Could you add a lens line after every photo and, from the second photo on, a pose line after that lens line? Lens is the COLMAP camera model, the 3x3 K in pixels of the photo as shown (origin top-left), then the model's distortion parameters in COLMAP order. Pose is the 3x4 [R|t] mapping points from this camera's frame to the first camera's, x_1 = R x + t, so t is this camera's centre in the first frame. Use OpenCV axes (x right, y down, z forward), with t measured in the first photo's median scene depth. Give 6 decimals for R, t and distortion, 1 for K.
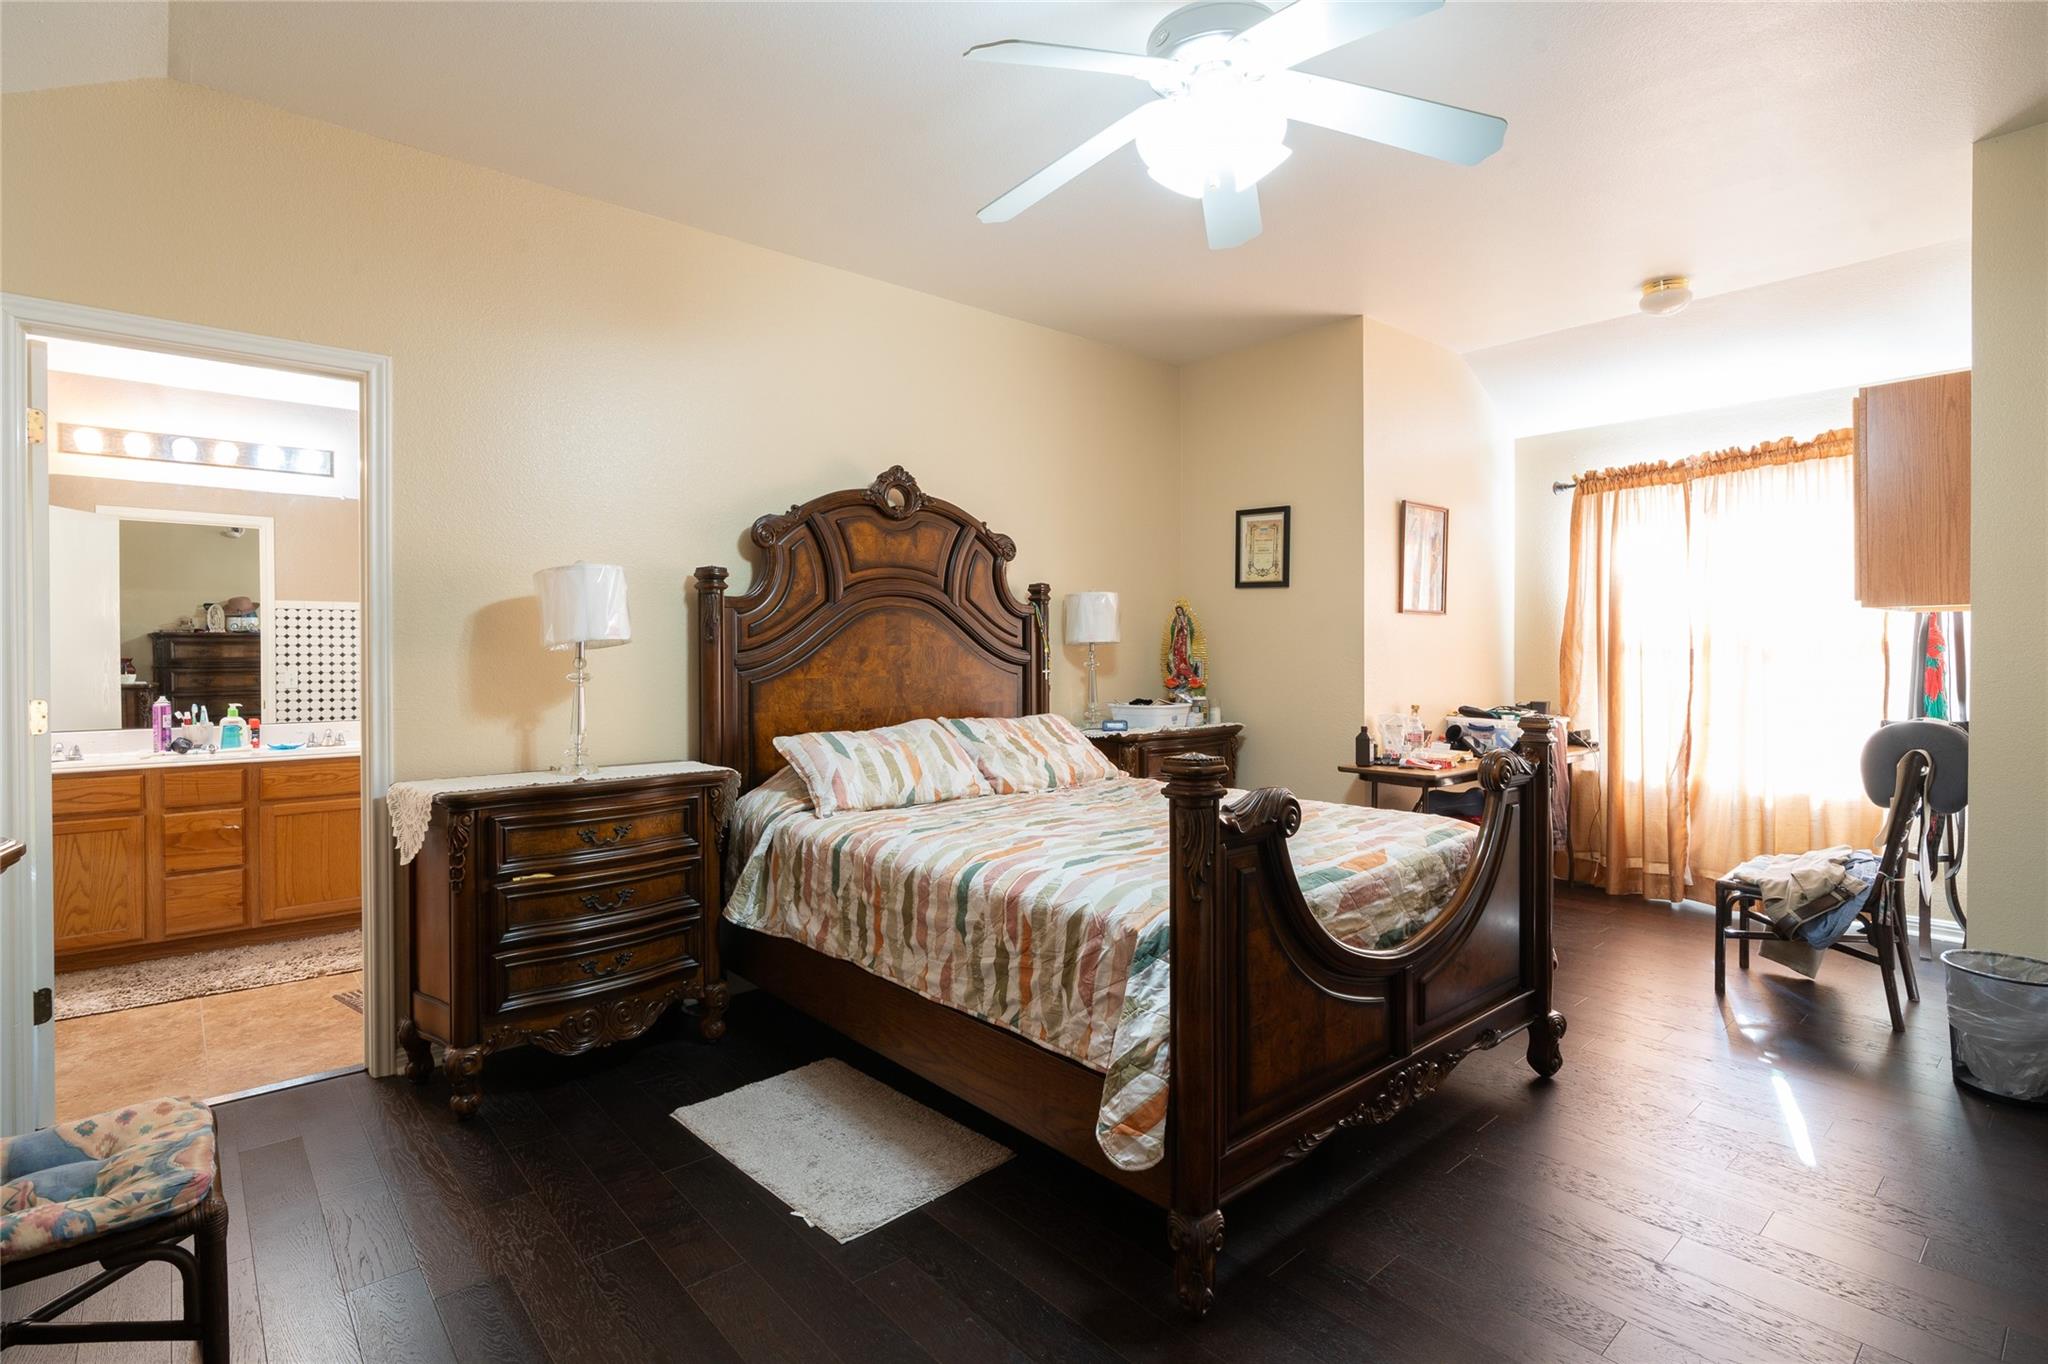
lens RADIAL K [[1009.9, 0, 1023.2], [0, 1009.9, 651.7], [0, 0, 1]] dist [0.000239, 0.000072]
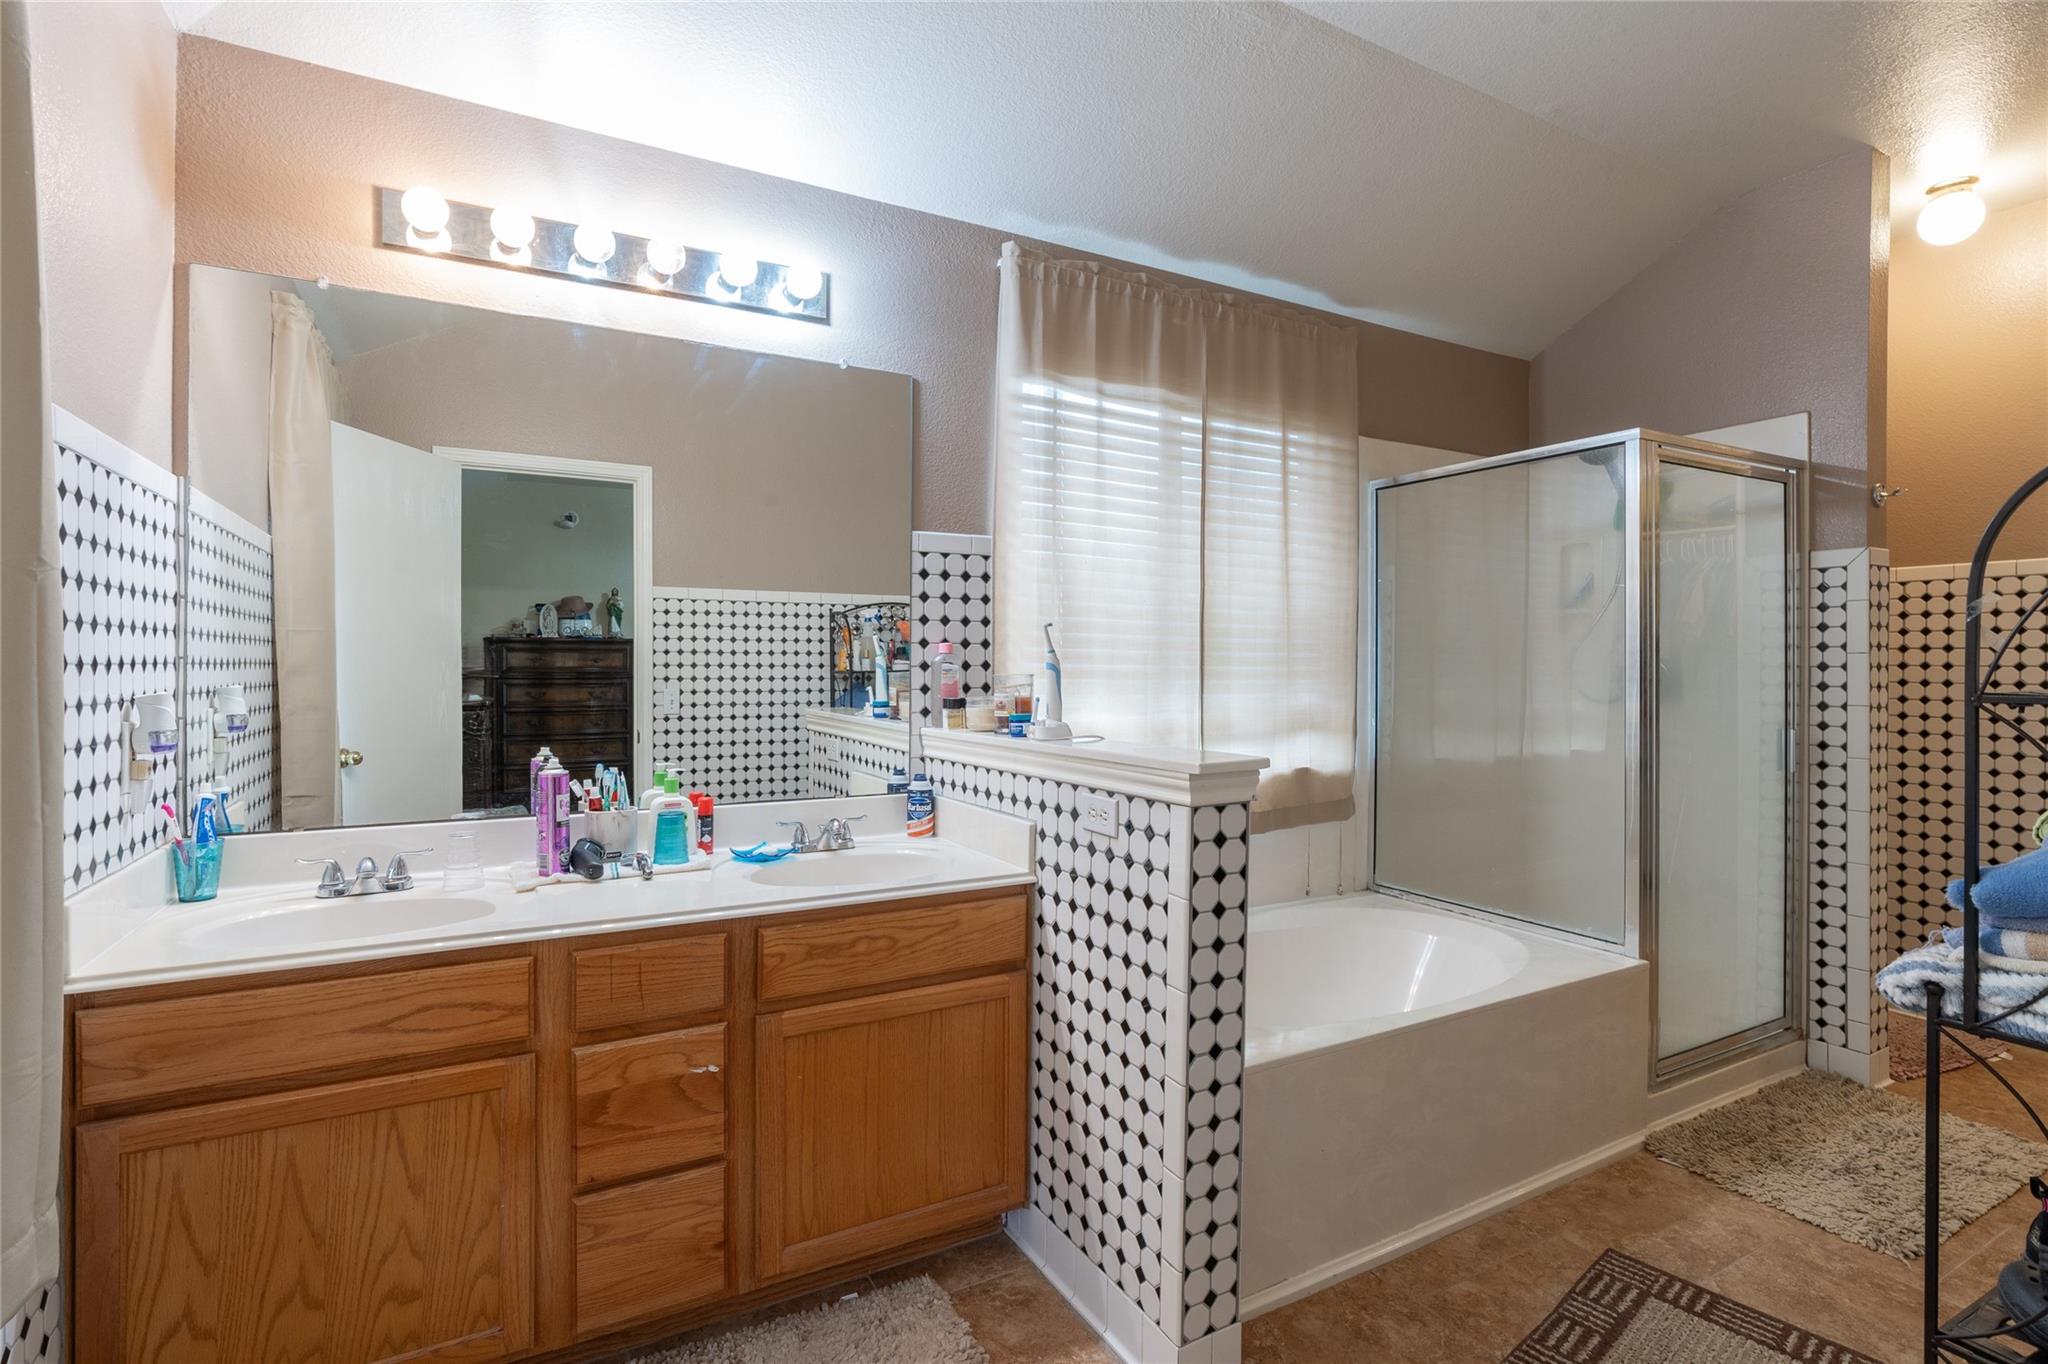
lens RADIAL K [[971.5, 0, 991.5], [0, 971.5, 662.6], [0, 0, 1]] dist [-0.001457, 0.000255]
pose [[0.976782, 0.006287, -0.214143, -0.525917], [-0.006400, 0.999980, 0.000166, -0.000568], [0.214140, 0.001208, 0.976802, 0.567076]]
